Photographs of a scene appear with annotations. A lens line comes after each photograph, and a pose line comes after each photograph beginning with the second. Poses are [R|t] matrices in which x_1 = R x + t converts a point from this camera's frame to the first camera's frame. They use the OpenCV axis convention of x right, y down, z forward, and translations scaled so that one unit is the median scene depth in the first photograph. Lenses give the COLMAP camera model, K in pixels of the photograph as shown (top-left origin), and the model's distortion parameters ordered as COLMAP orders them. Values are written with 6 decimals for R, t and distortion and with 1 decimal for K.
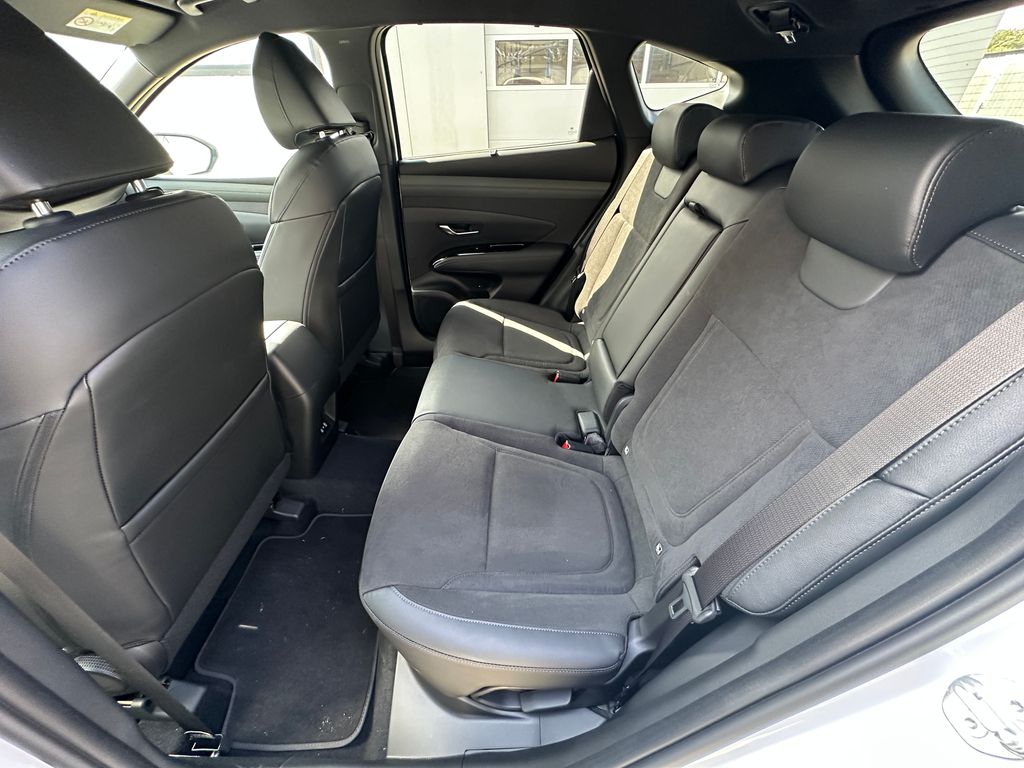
lens RADIAL K [[408.2, 0, 514.7], [0, 408.2, 382.5], [0, 0, 1]] dist [-0.005383, 0.001356]
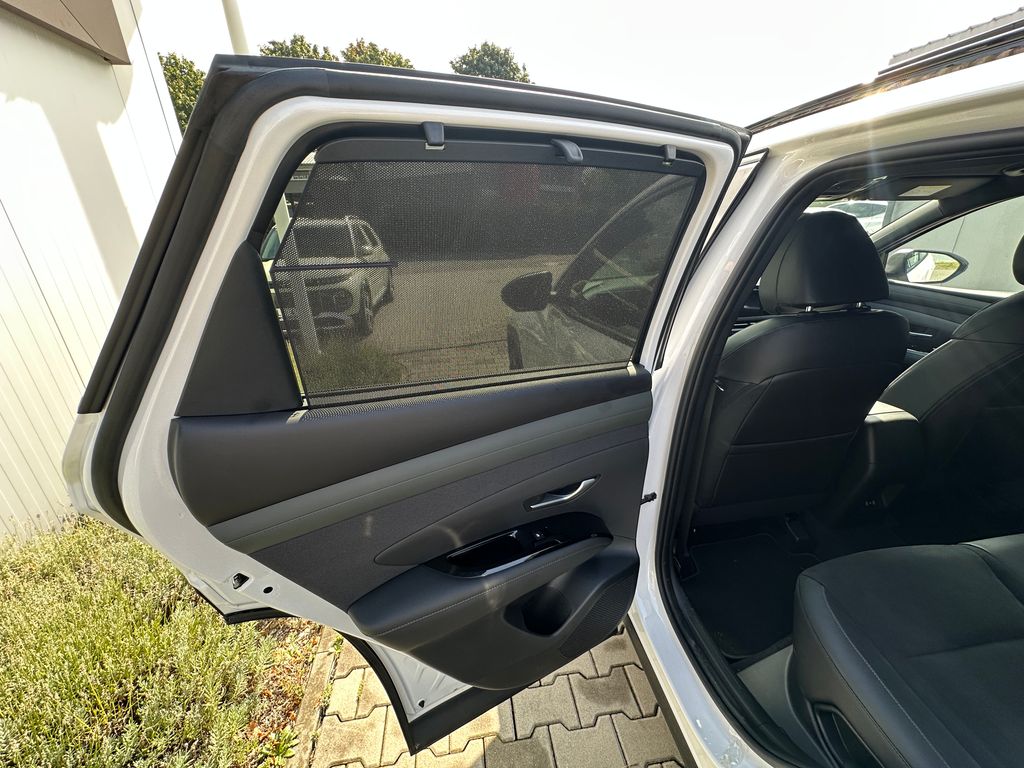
lens RADIAL K [[408.2, 0, 506.5], [0, 408.2, 383.0], [0, 0, 1]] dist [-0.005383, 0.001356]
pose [[0.140581, 0.362127, -0.921467, 0.385897], [-0.516528, 0.820836, 0.243777, 0.105686], [0.844651, 0.441693, 0.302443, -0.423995]]
